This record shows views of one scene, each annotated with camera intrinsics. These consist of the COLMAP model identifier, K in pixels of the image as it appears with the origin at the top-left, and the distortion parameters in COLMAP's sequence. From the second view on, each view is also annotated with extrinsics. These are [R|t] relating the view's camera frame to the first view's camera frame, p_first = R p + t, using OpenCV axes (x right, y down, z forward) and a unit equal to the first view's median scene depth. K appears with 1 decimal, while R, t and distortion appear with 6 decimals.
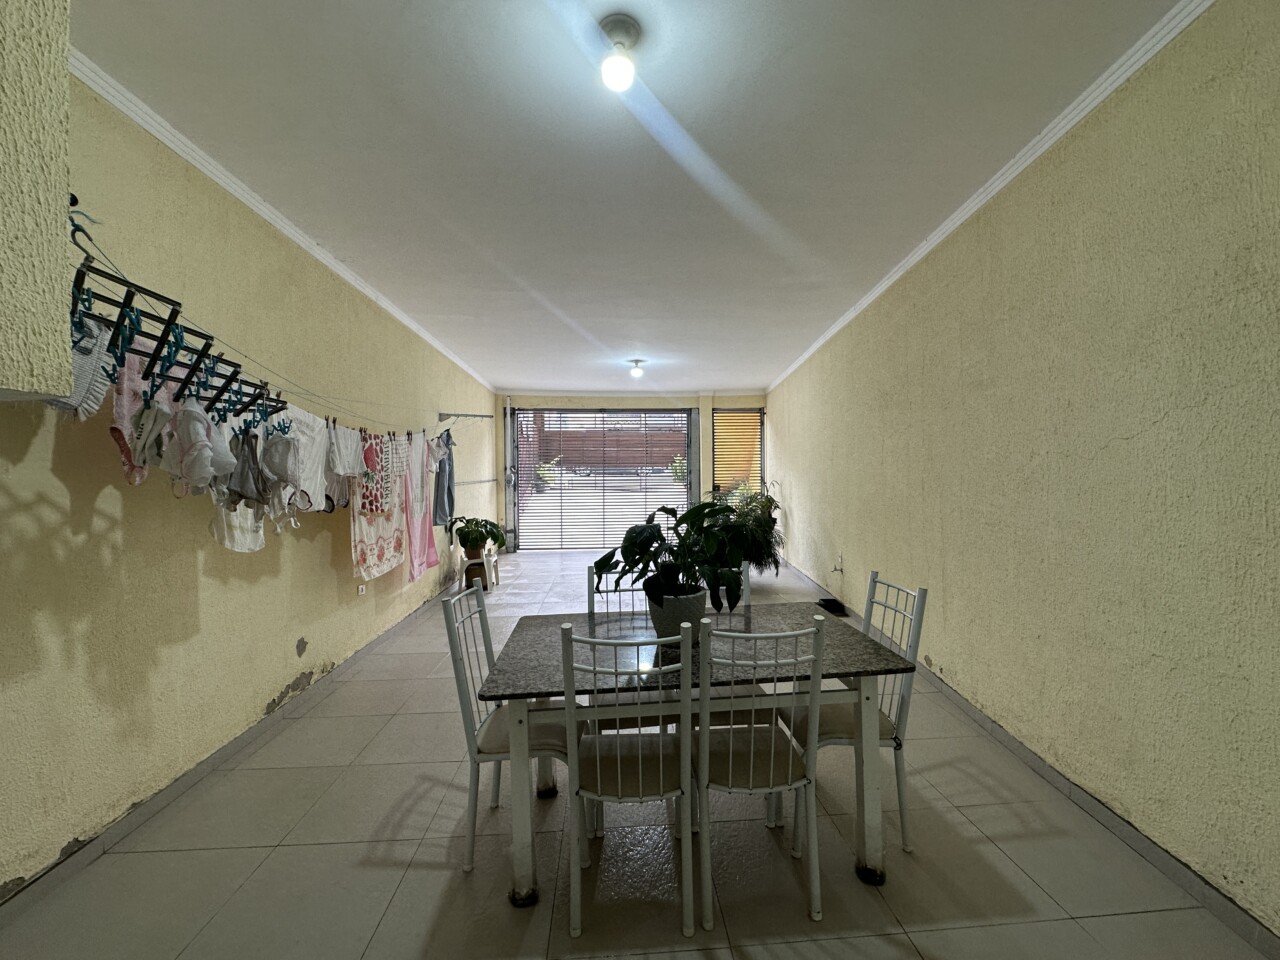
lens RADIAL K [[508.6, 0, 642.5], [0, 508.6, 477.9], [0, 0, 1]] dist [-0.005240, 0.000648]
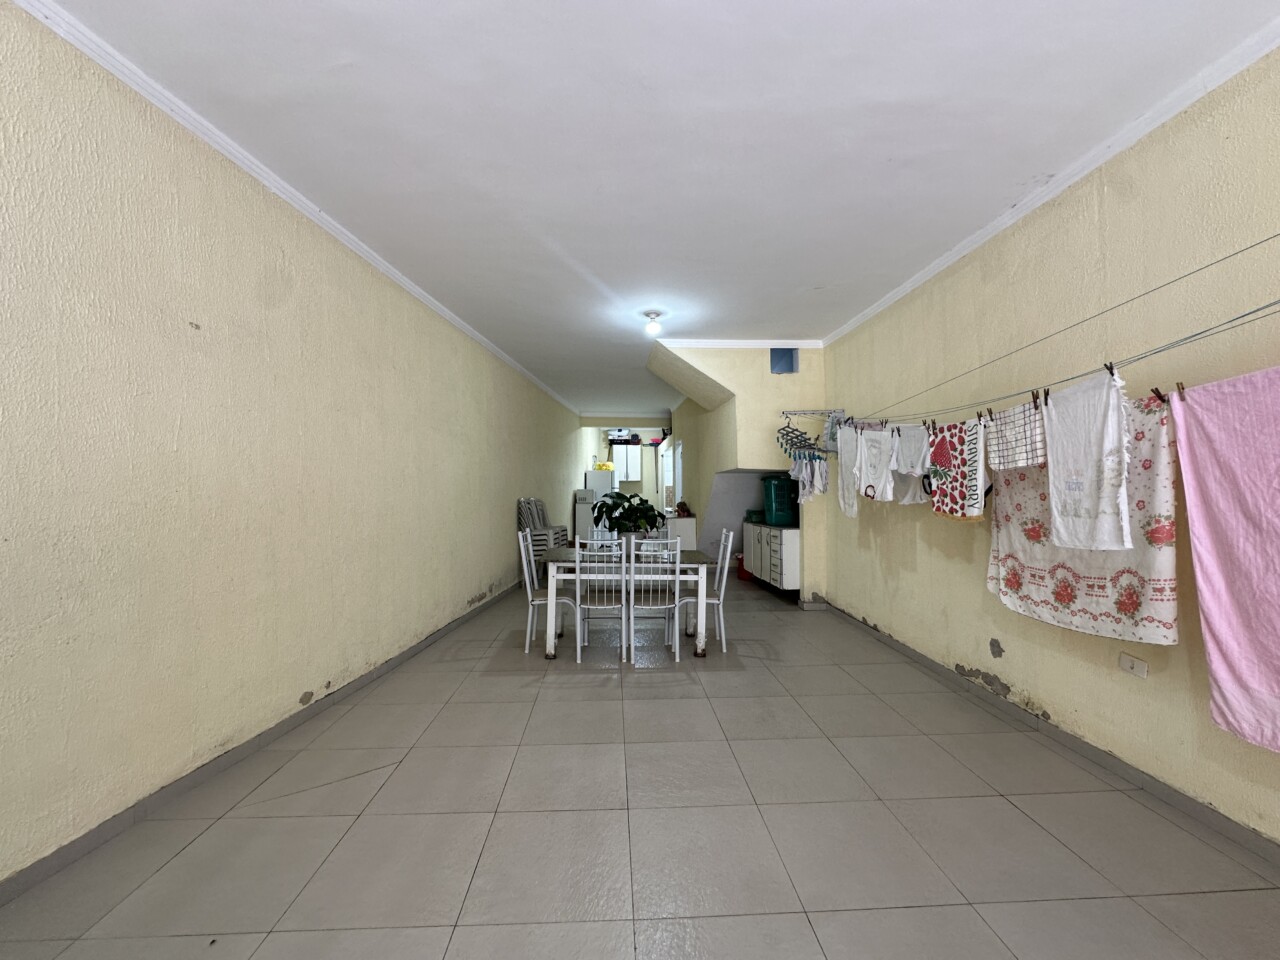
lens RADIAL K [[508.6, 0, 641.5], [0, 508.6, 486.2], [0, 0, 1]] dist [-0.005240, 0.000648]
pose [[-0.999872, 0.008610, 0.013452, -0.003211], [0.008606, 0.999963, -0.000321, 0.006672], [-0.013454, -0.000206, -0.999909, 0.812704]]
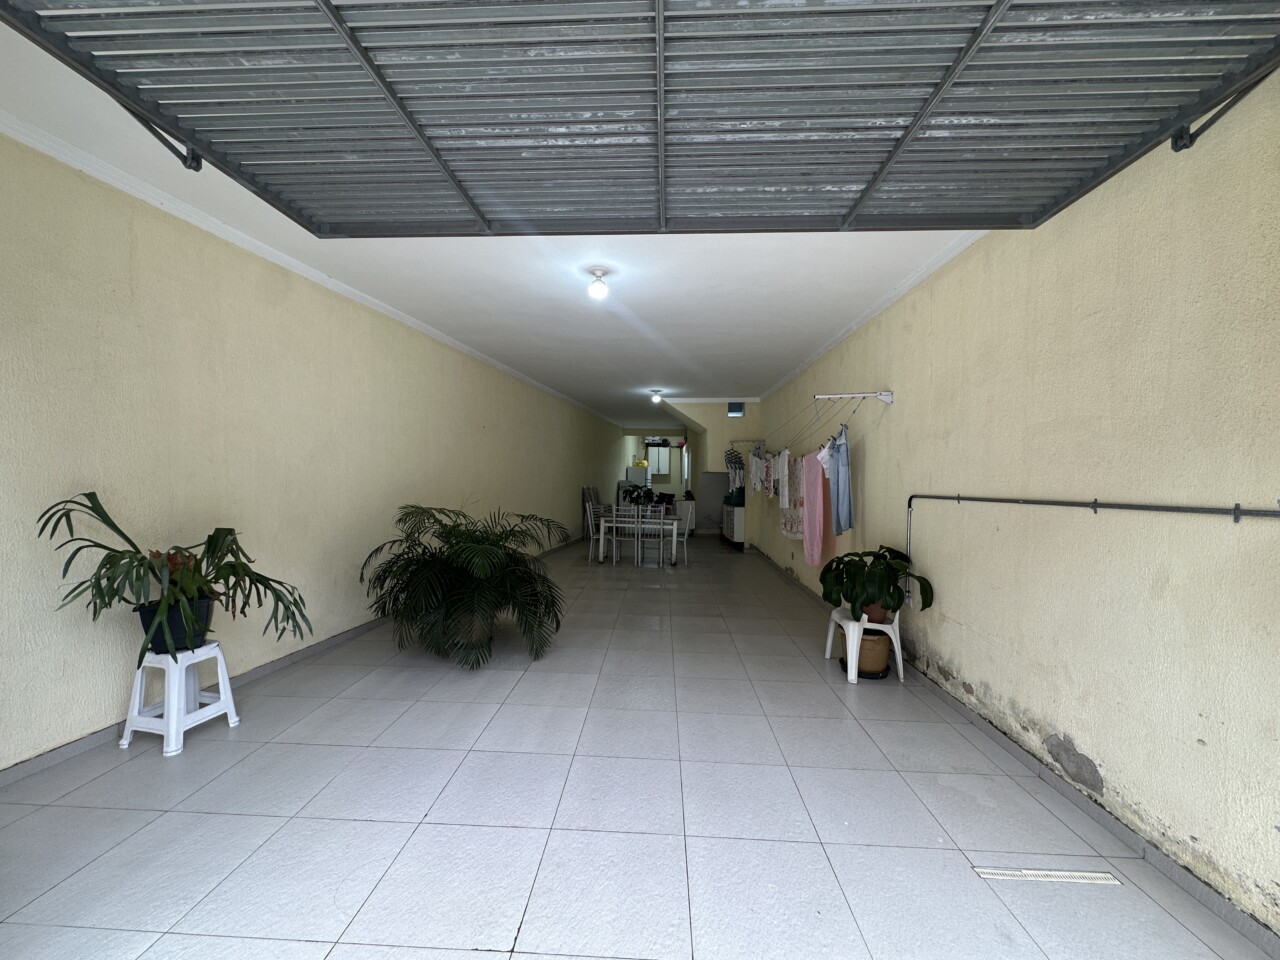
lens RADIAL K [[508.6, 0, 637.0], [0, 508.6, 476.8], [0, 0, 1]] dist [-0.005240, 0.000648]
pose [[-0.992461, -0.006251, 0.122402, -0.106387], [-0.005626, 0.999969, 0.005451, -0.009319], [-0.122432, 0.004722, -0.992466, 1.342511]]
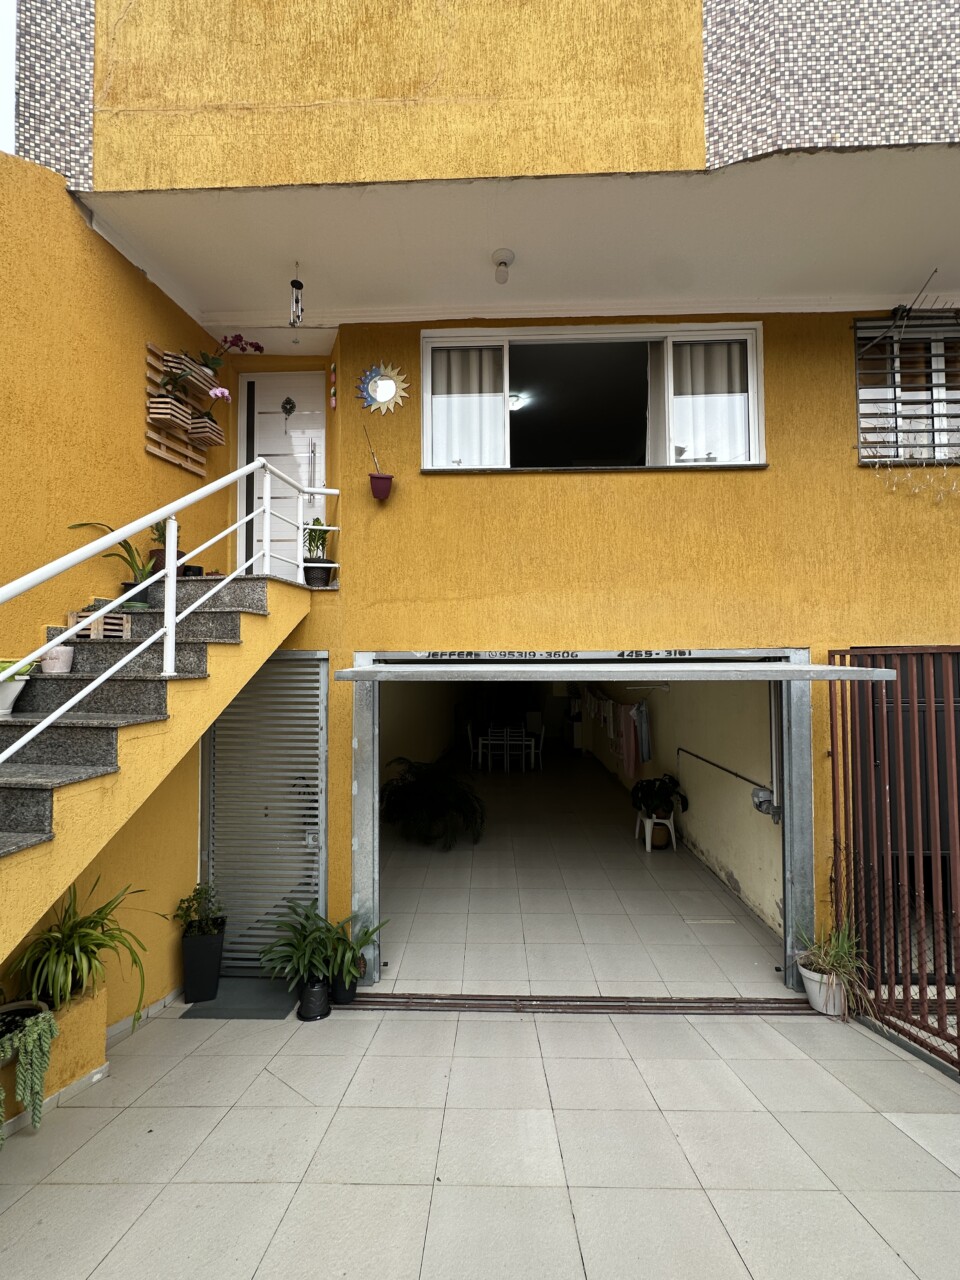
lens RADIAL K [[508.6, 0, 480.3], [0, 508.6, 636.3], [0, 0, 1]] dist [-0.005240, 0.000648]
pose [[-0.995748, 0.013921, 0.091057, -0.043564], [0.011788, 0.999644, -0.023918, -0.170273], [-0.091357, -0.022743, -0.995558, 1.756975]]
